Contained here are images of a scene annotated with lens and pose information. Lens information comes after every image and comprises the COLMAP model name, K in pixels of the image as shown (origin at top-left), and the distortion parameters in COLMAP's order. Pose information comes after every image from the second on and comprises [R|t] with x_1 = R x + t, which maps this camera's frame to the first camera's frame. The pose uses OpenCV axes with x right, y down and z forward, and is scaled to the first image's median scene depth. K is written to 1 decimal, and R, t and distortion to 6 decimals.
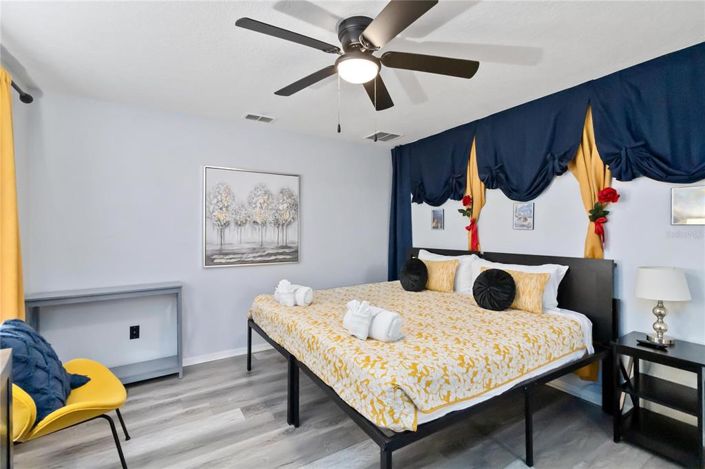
lens RADIAL K [[325.7, 0, 354.2], [0, 325.7, 222.5], [0, 0, 1]] dist [-0.000862, -0.000199]
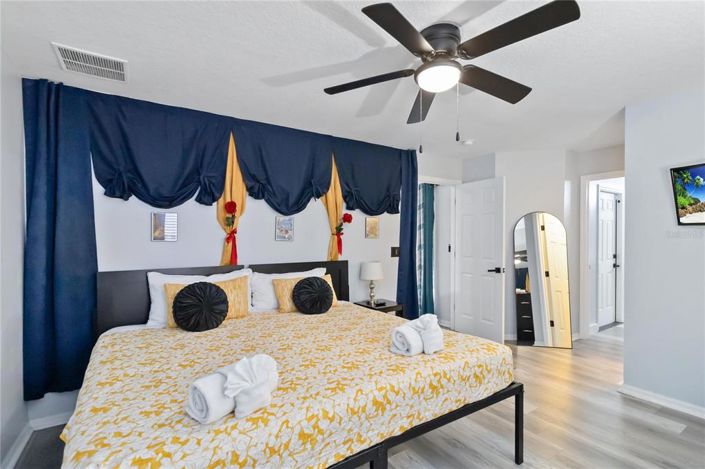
lens RADIAL K [[320.5, 0, 350.6], [0, 320.5, 244.7], [0, 0, 1]] dist [-0.003083, -0.000326]
pose [[-0.007917, -0.006183, 0.999950, -0.580221], [-0.022112, 0.999737, 0.006007, 0.024993], [-0.999724, -0.022064, -0.008051, 0.788098]]
